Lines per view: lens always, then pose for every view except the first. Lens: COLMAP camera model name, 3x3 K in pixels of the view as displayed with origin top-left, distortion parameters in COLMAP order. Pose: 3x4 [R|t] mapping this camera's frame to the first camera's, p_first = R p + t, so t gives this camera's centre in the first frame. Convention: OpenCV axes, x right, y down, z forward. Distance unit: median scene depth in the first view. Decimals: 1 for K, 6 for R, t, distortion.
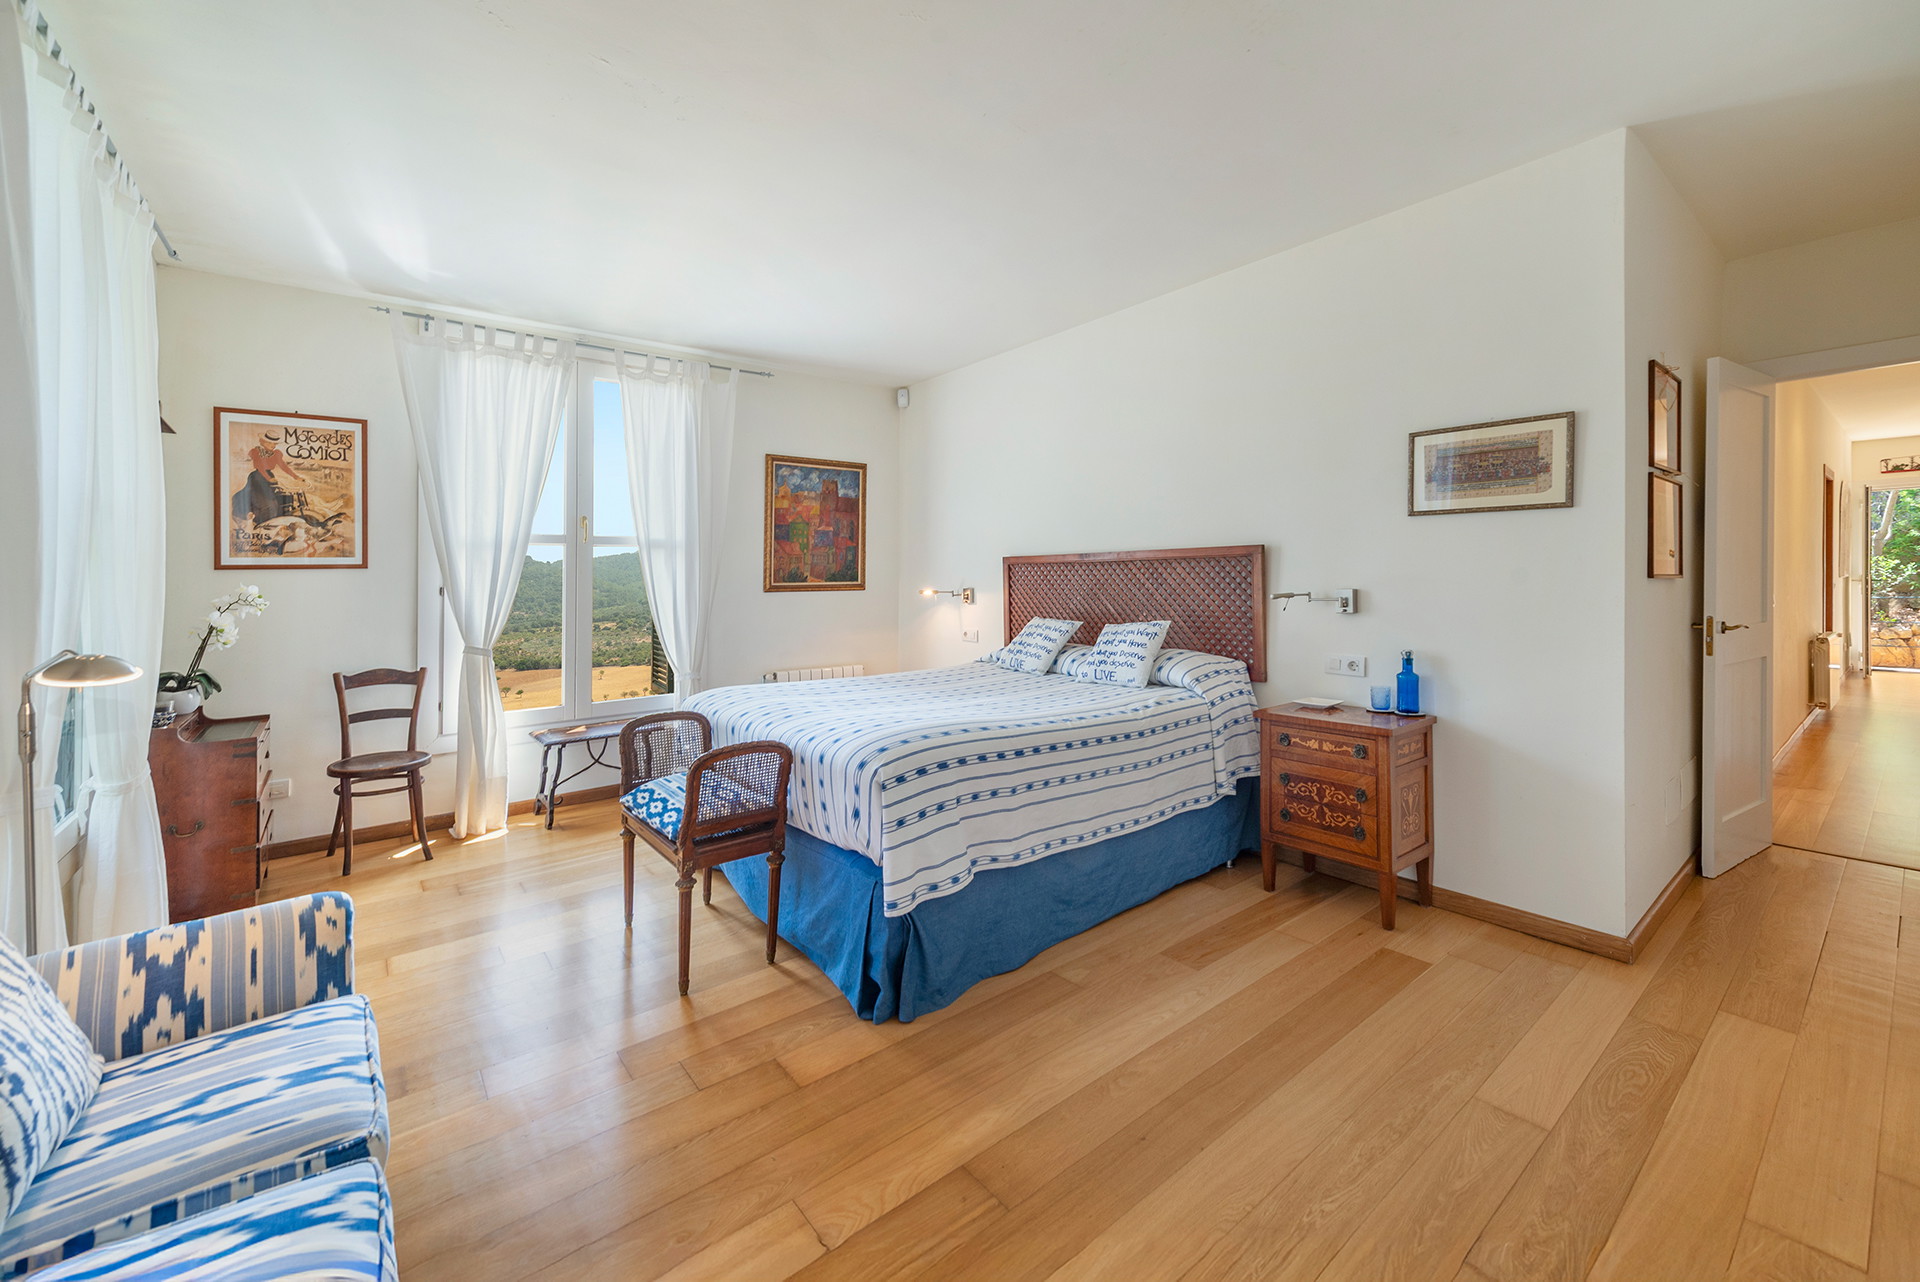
lens RADIAL K [[772.6, 0, 983.0], [0, 772.6, 601.6], [0, 0, 1]] dist [0.000310, -0.000168]
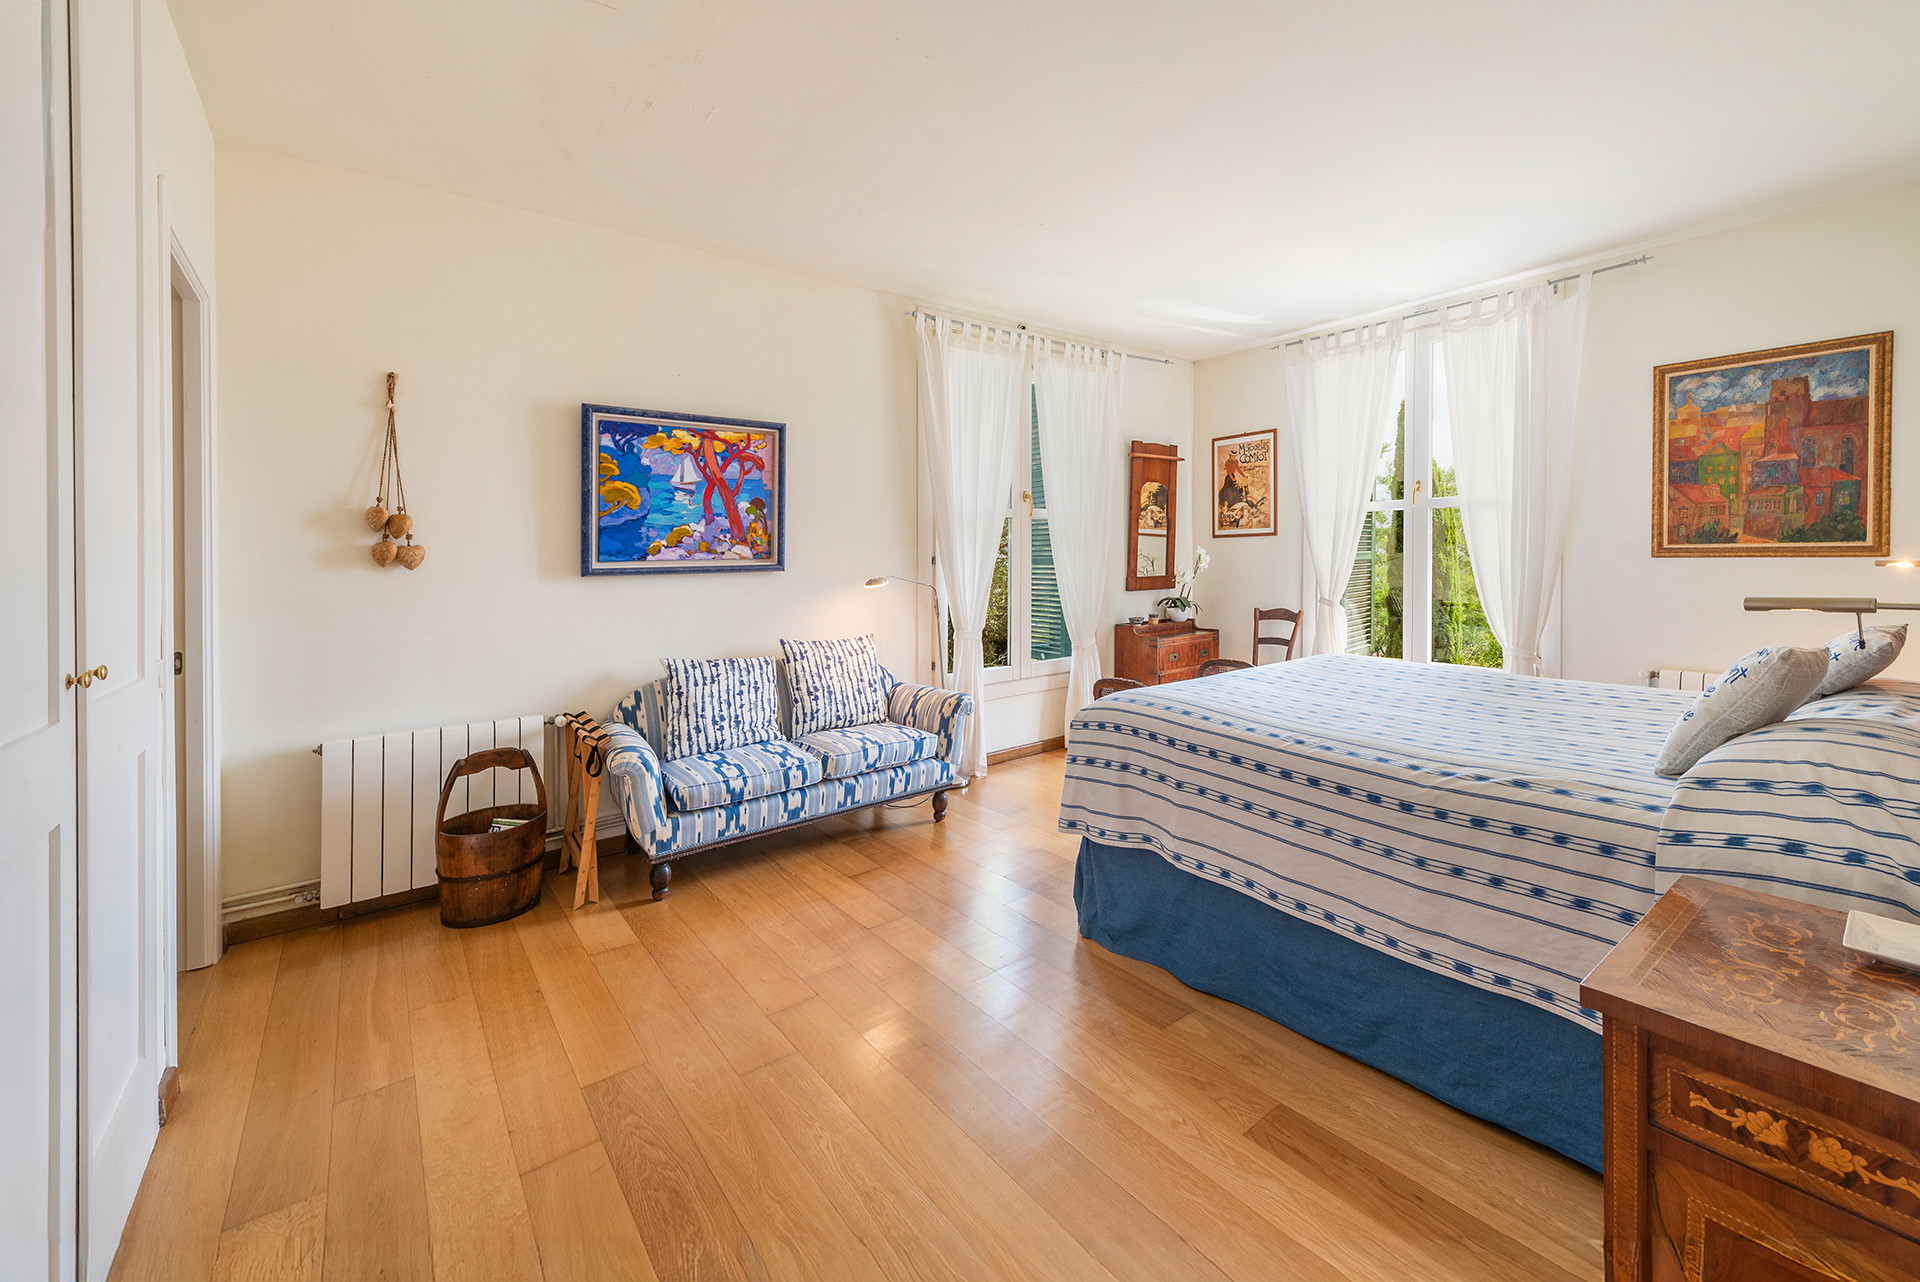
lens RADIAL K [[793.9, 0, 993.6], [0, 793.9, 564.3], [0, 0, 1]] dist [0.002135, 0.000110]
pose [[-0.029856, 0.029395, -0.999122, 0.649341], [-0.011014, 0.999497, 0.029735, -0.027824], [0.999494, 0.011892, -0.029517, 0.534790]]
